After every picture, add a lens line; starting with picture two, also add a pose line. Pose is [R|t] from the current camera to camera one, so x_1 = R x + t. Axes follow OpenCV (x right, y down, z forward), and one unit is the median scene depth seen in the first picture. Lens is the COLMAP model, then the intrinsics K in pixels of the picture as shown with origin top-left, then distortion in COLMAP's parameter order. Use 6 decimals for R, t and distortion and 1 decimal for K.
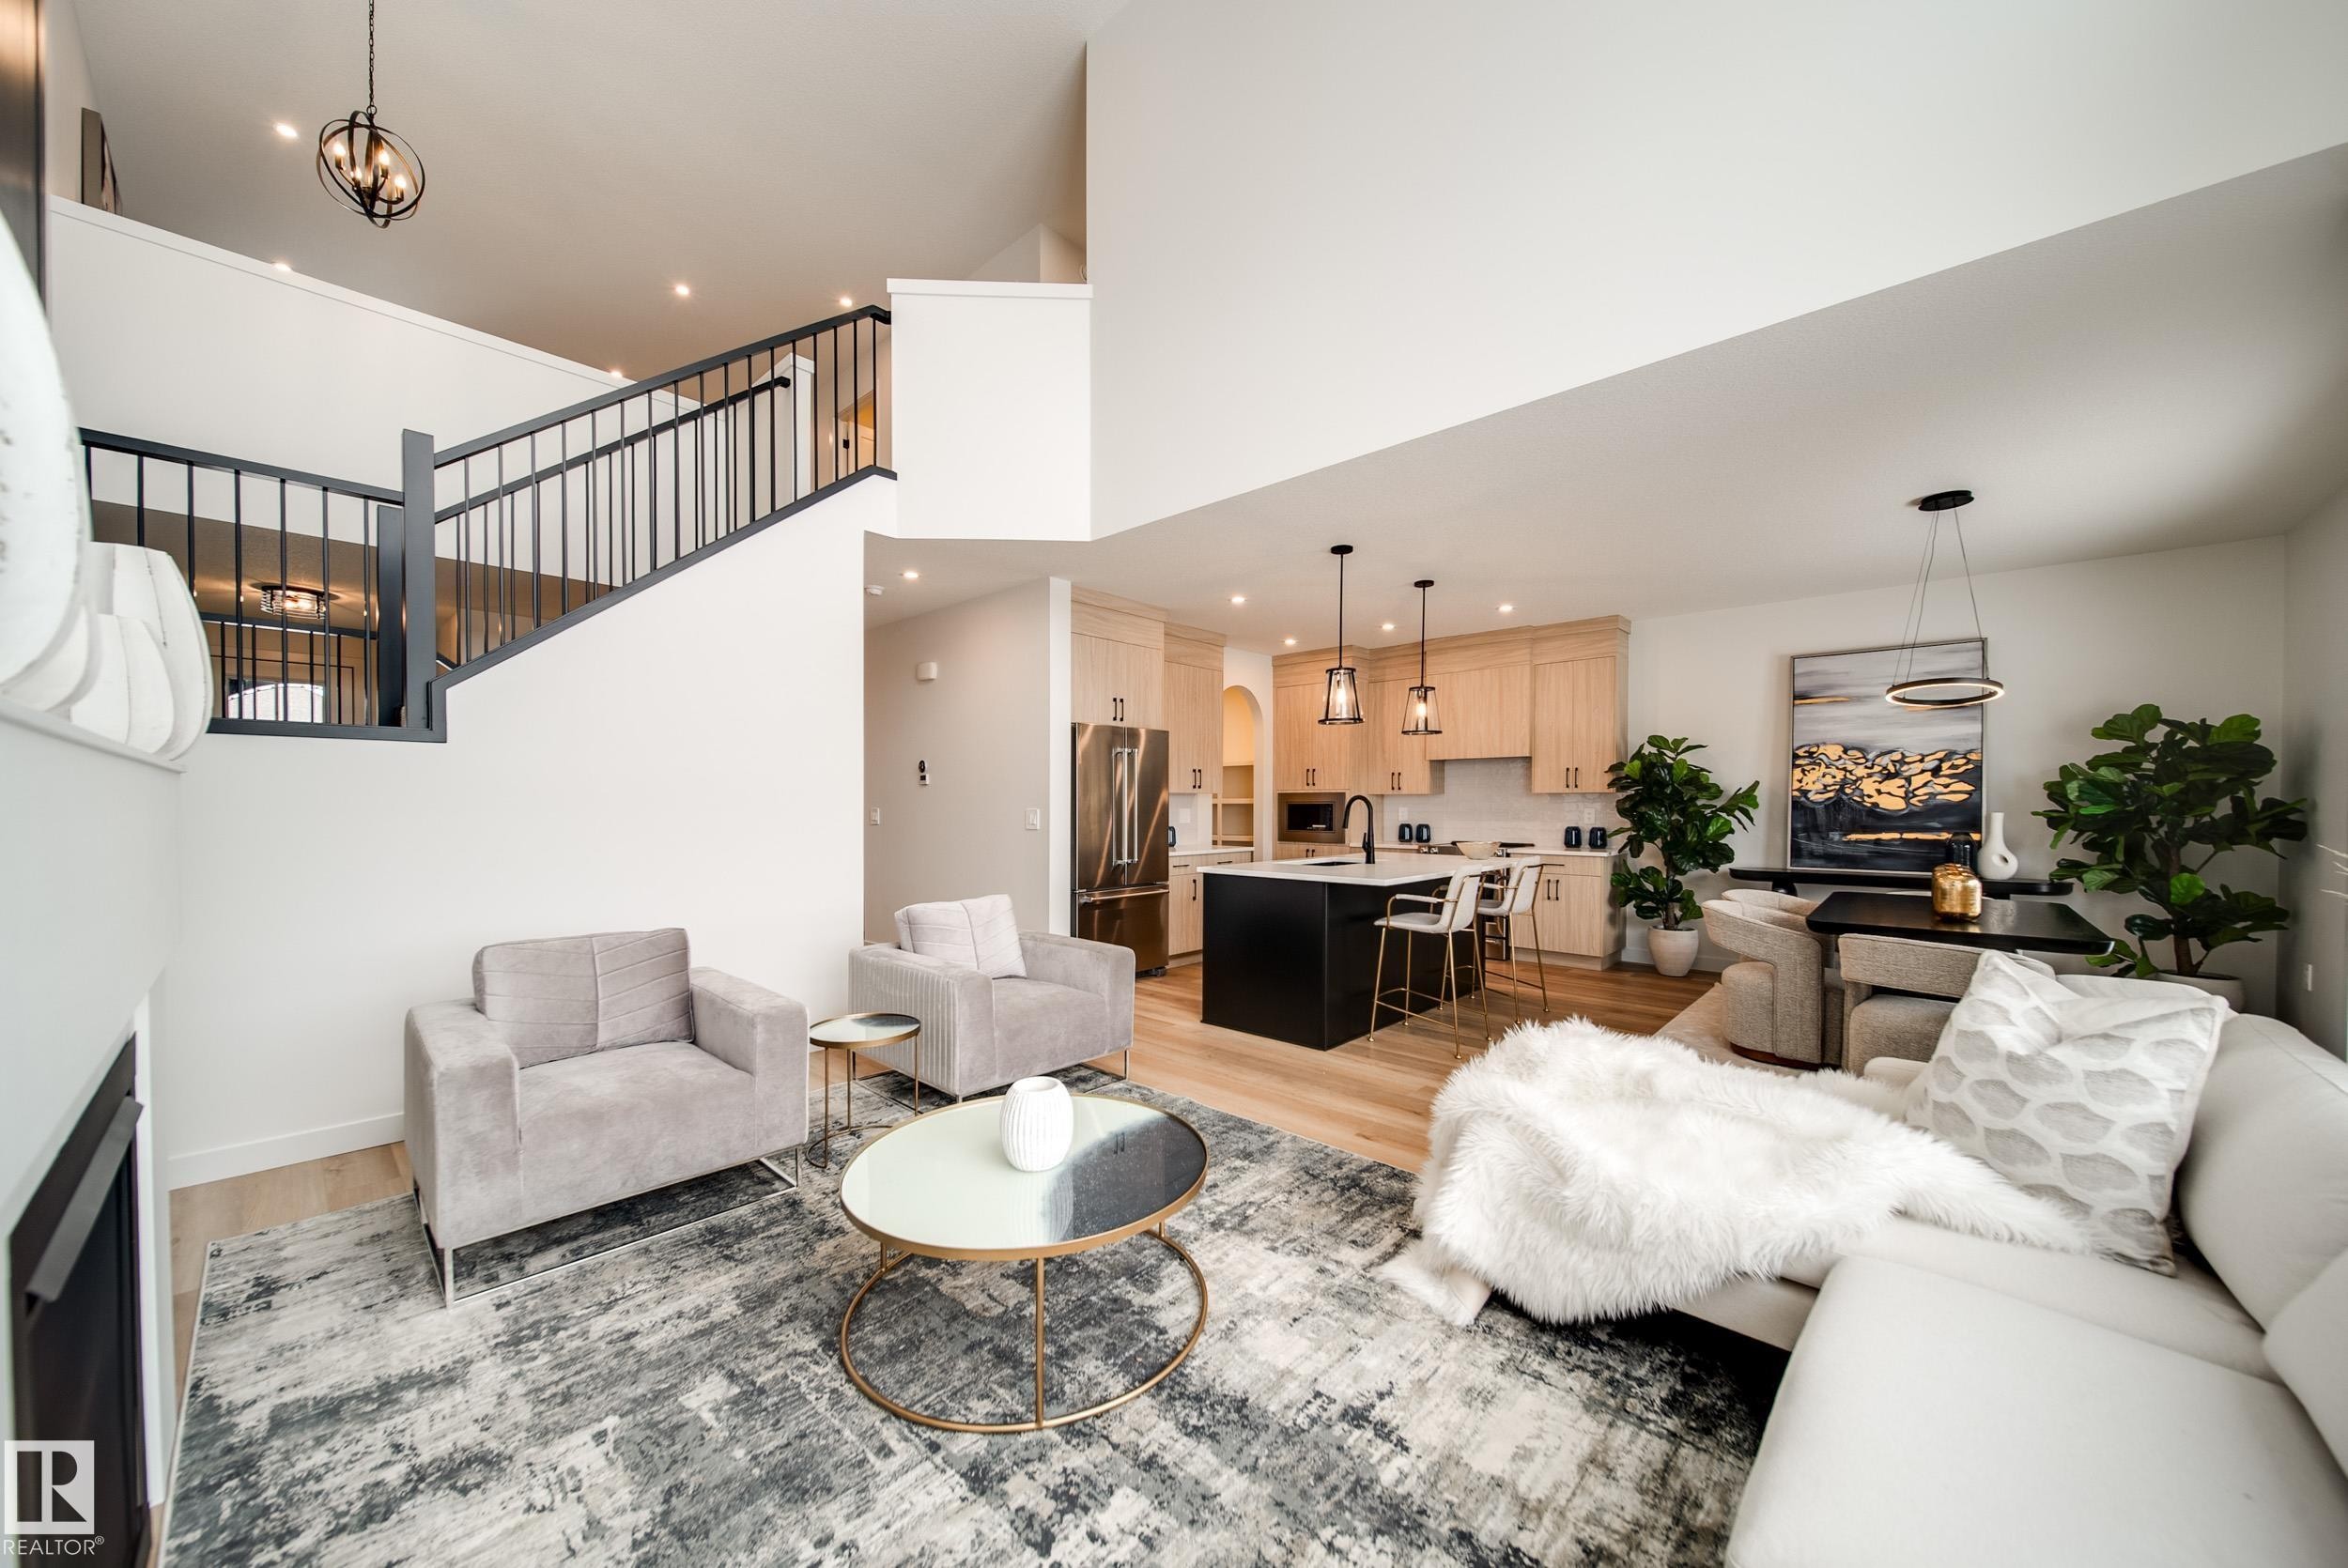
lens RADIAL K [[838.9, 0, 1184.2], [0, 838.9, 821.5], [0, 0, 1]] dist [-0.004546, 0.000001]
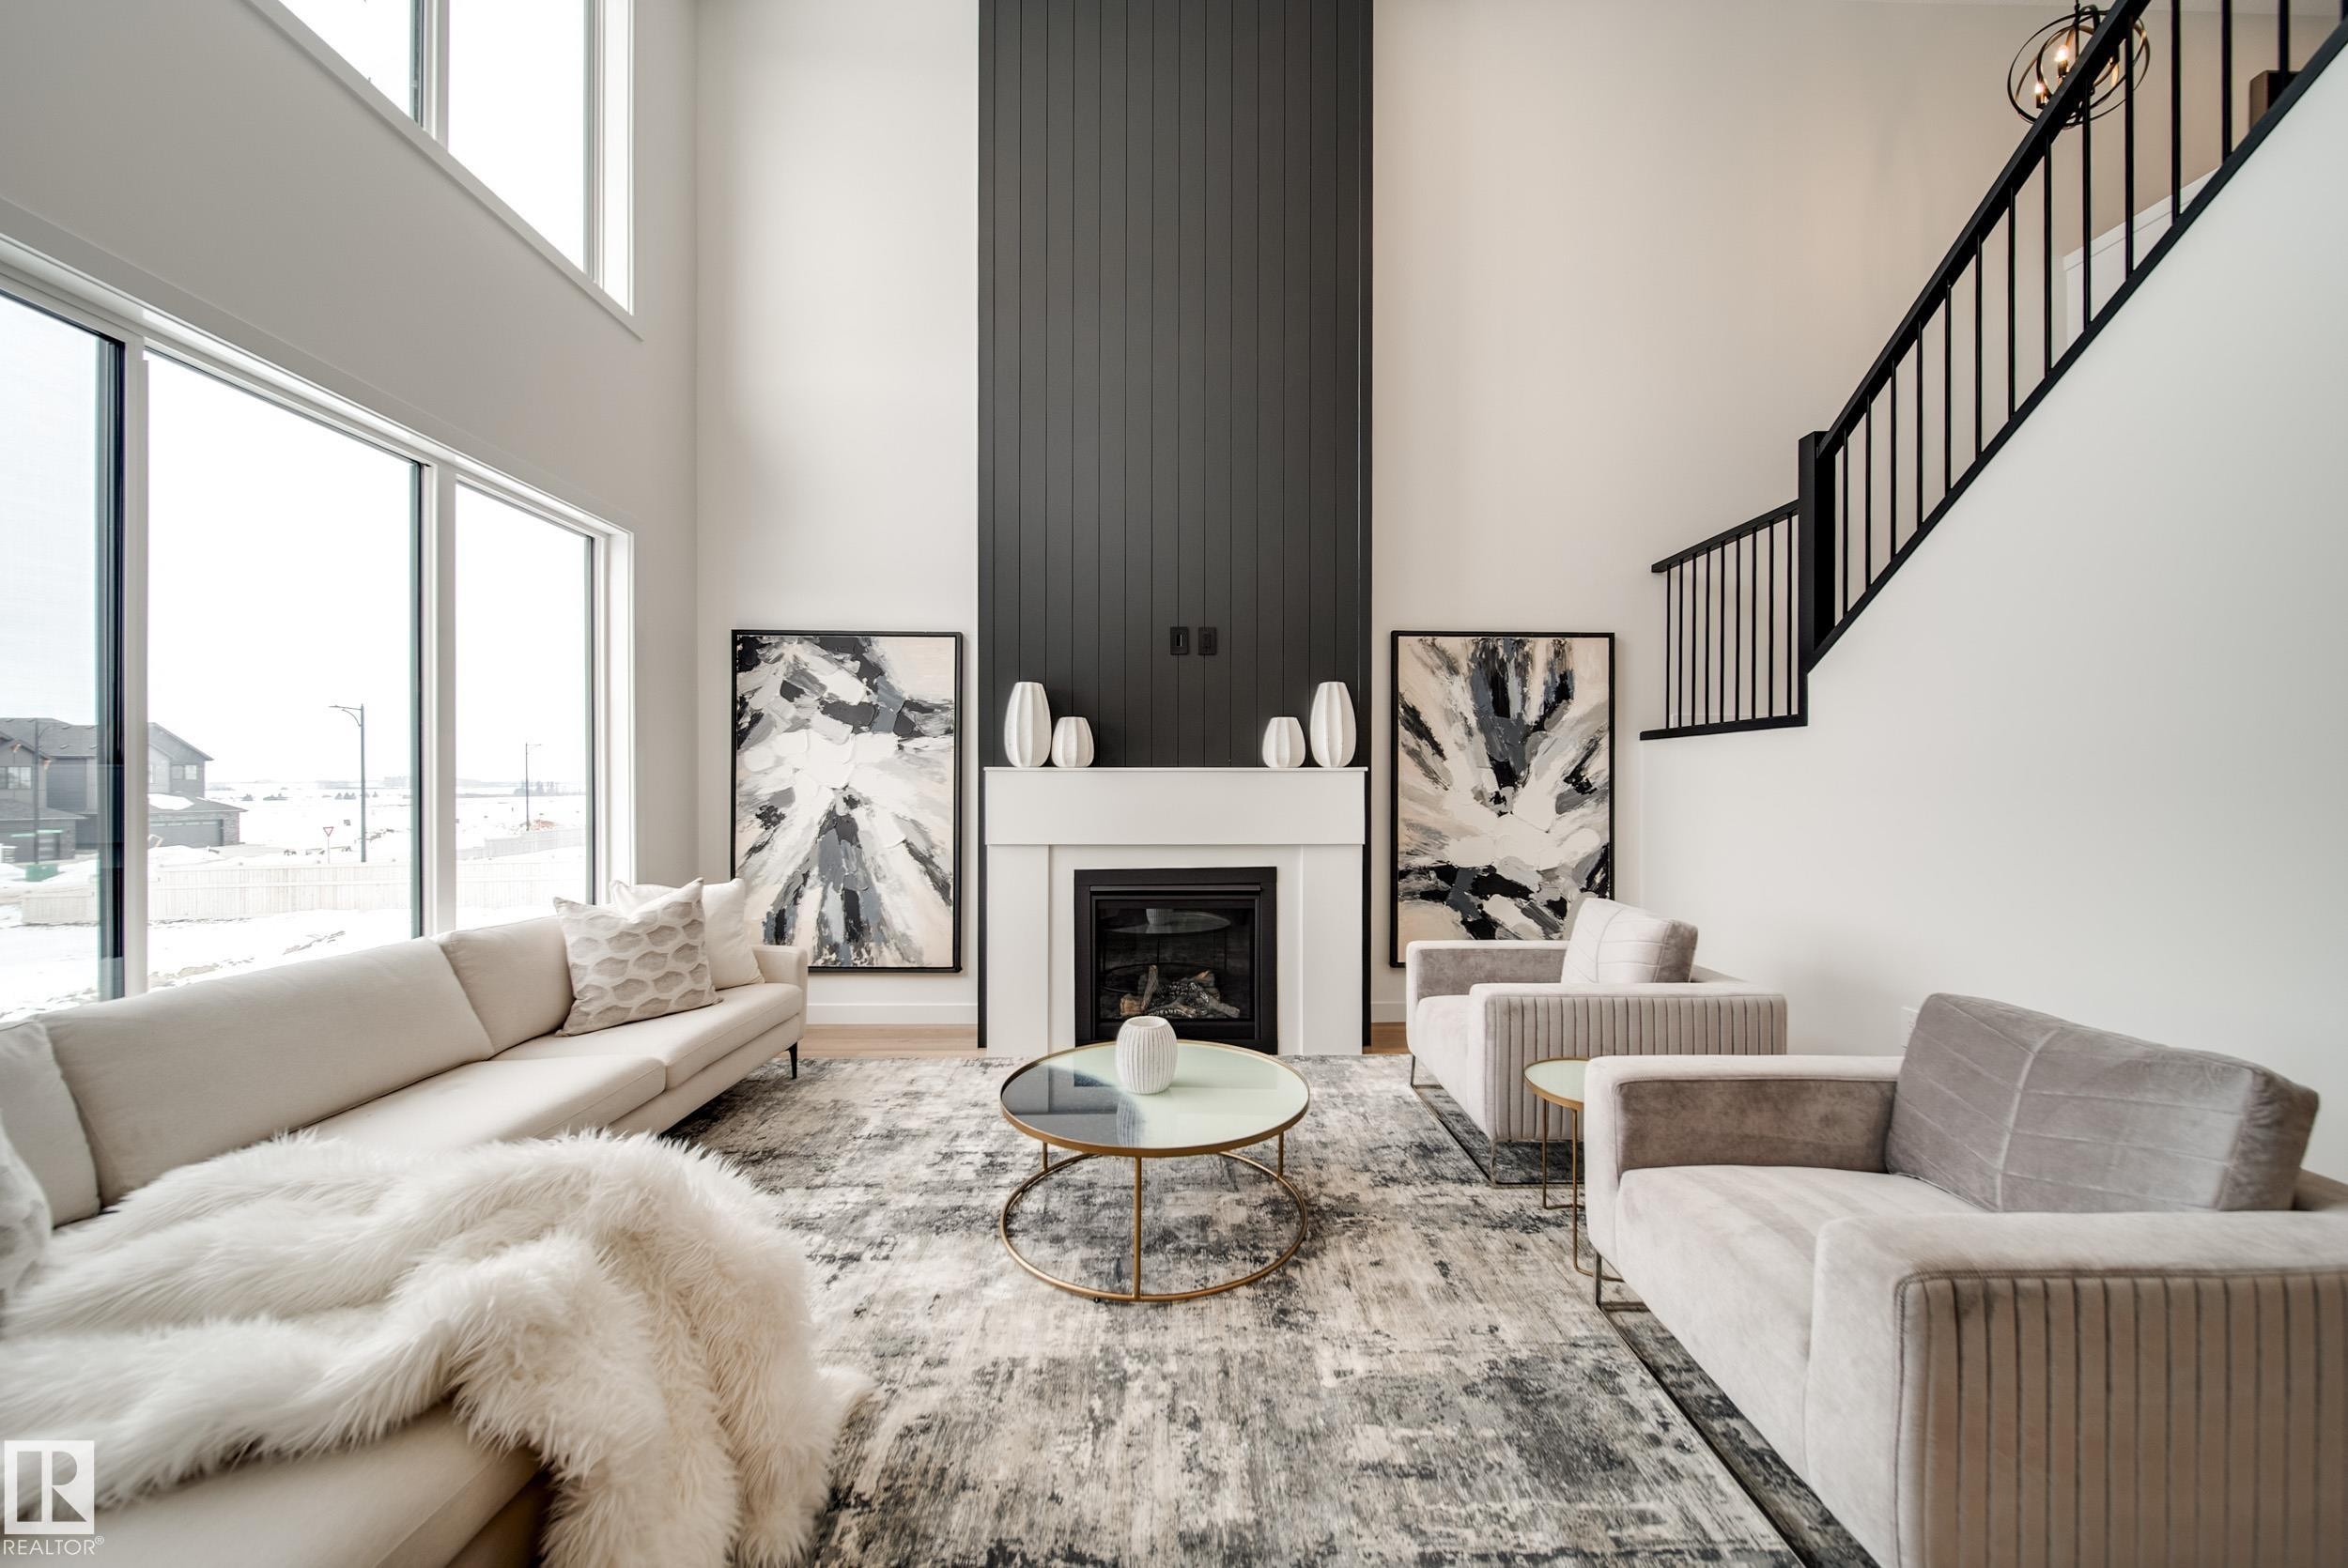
lens RADIAL K [[838.9, 0, 1175.0], [0, 838.9, 787.9], [0, 0, 1]] dist [-0.004546, 0.000001]
pose [[-0.727585, 0.001170, -0.686017, 0.217926], [-0.016146, 0.999692, 0.018829, -0.012804], [0.685828, 0.024776, -0.727342, 0.679318]]
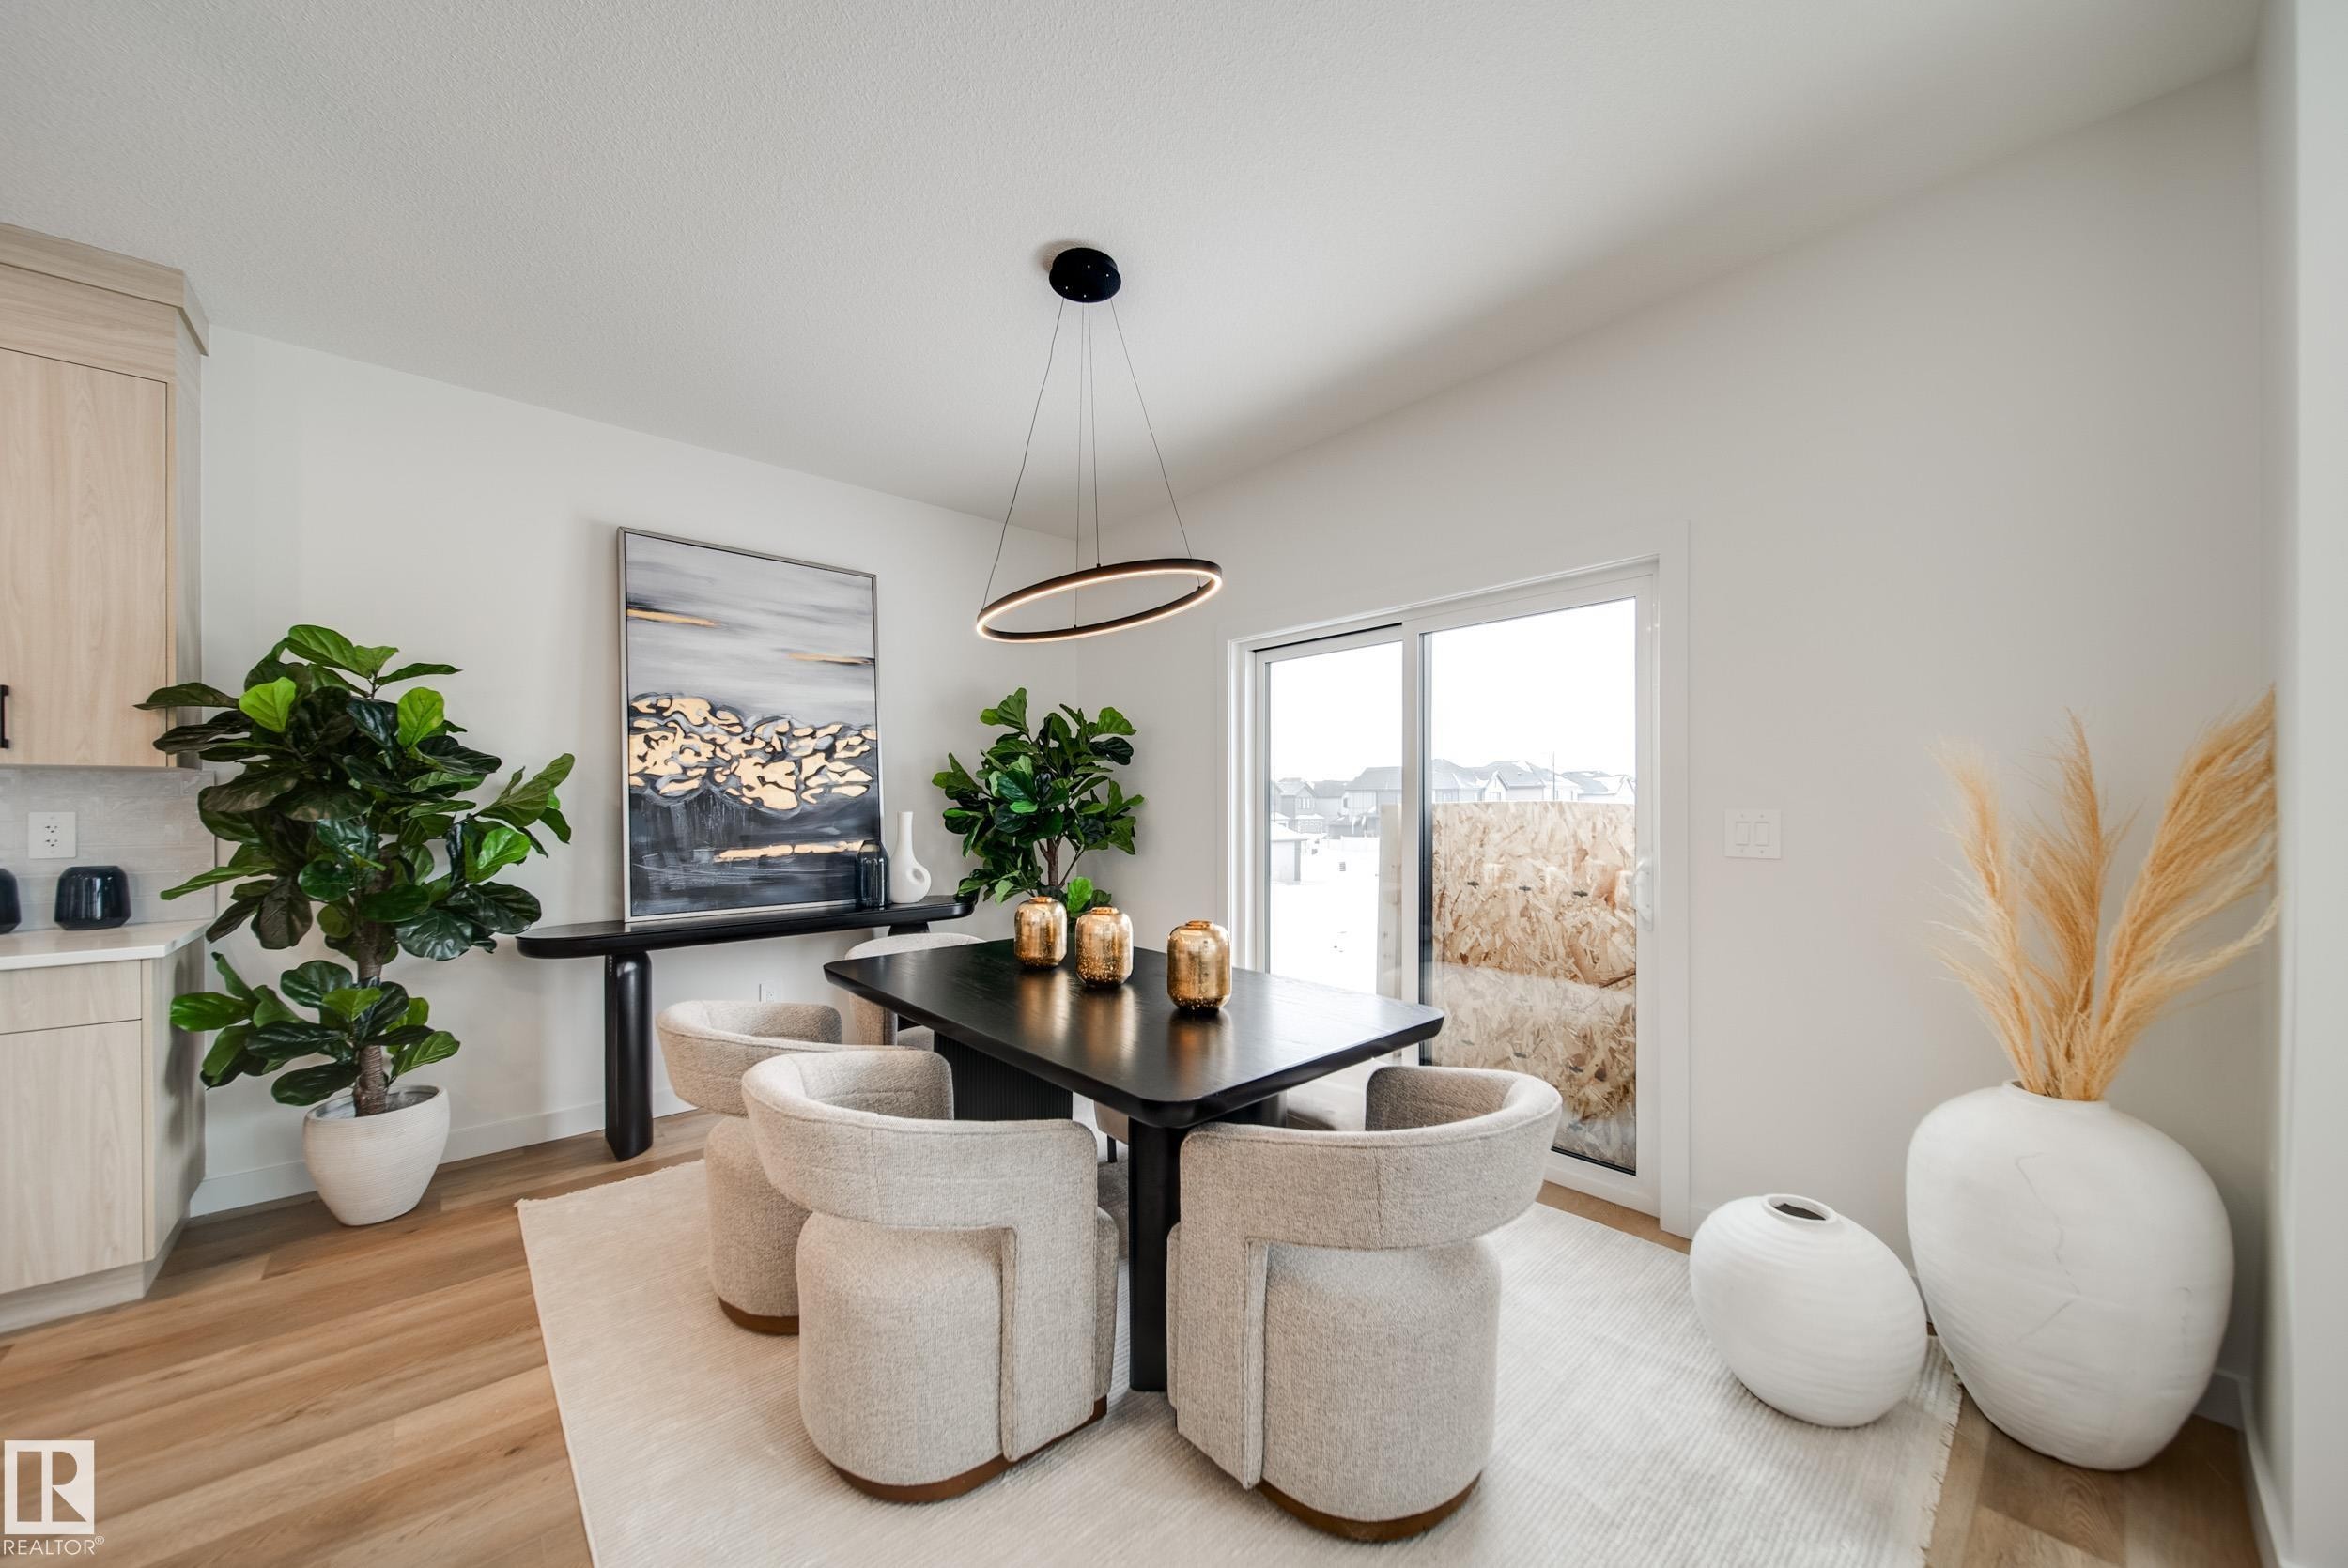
lens RADIAL K [[838.9, 0, 1171.7], [0, 838.9, 803.8], [0, 0, 1]] dist [-0.004546, 0.000001]
pose [[0.110548, -0.002105, 0.993869, 0.237523], [0.021599, 0.999767, -0.000285, -0.011374], [-0.993636, 0.021498, 0.110568, 0.614604]]
